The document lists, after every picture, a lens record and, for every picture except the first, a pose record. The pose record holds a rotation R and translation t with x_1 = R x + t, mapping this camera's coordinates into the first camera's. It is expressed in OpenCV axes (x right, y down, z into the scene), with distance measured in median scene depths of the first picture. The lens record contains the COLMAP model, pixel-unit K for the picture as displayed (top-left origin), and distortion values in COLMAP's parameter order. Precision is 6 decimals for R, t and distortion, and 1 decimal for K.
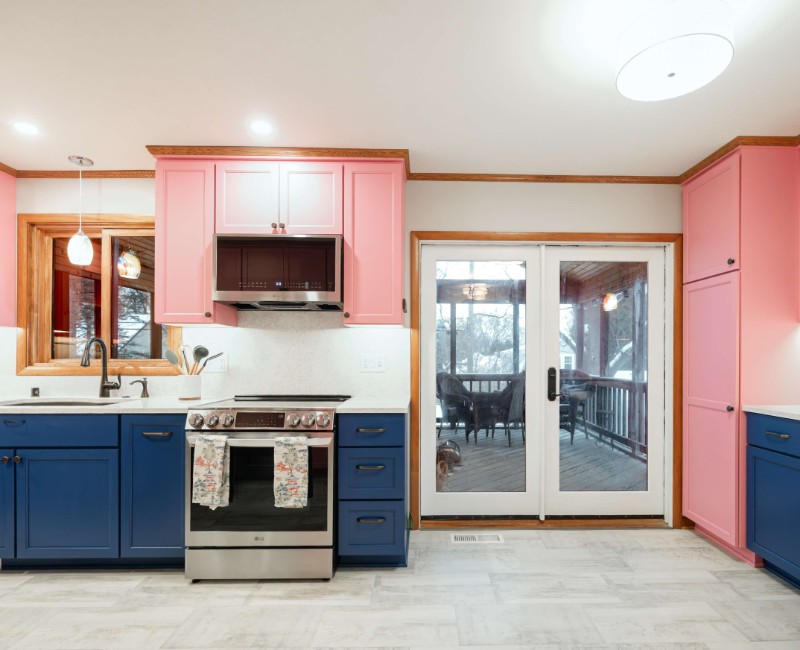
lens RADIAL K [[451.2, 0, 430.2], [0, 451.2, 357.3], [0, 0, 1]] dist [-0.003579, -0.000117]
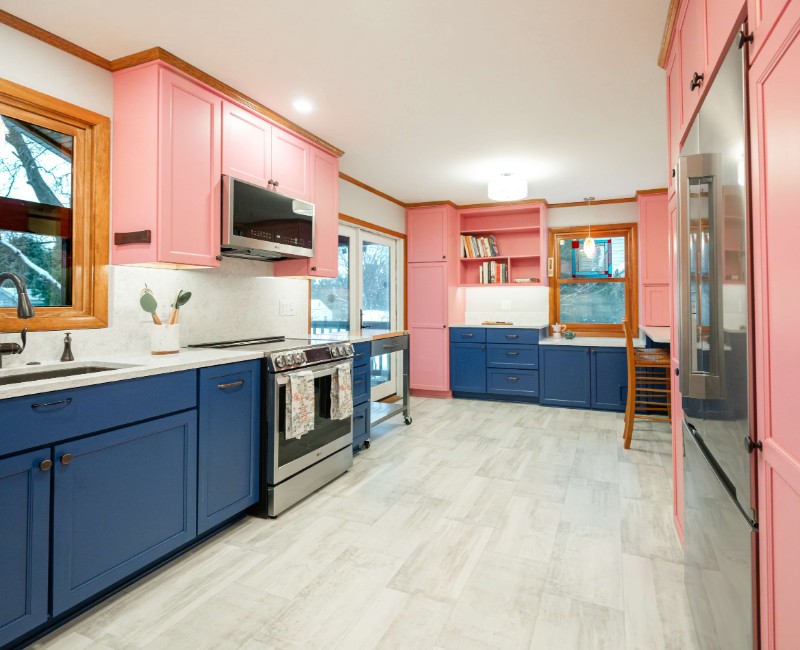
lens RADIAL K [[431.6, 0, 446.4], [0, 431.6, 296.5], [0, 0, 1]] dist [-0.002155, -0.000597]
pose [[0.375816, 0.010336, 0.926637, -1.194495], [0.007428, 0.999872, -0.014165, 0.002572], [-0.926665, 0.012206, 0.375691, 0.227492]]
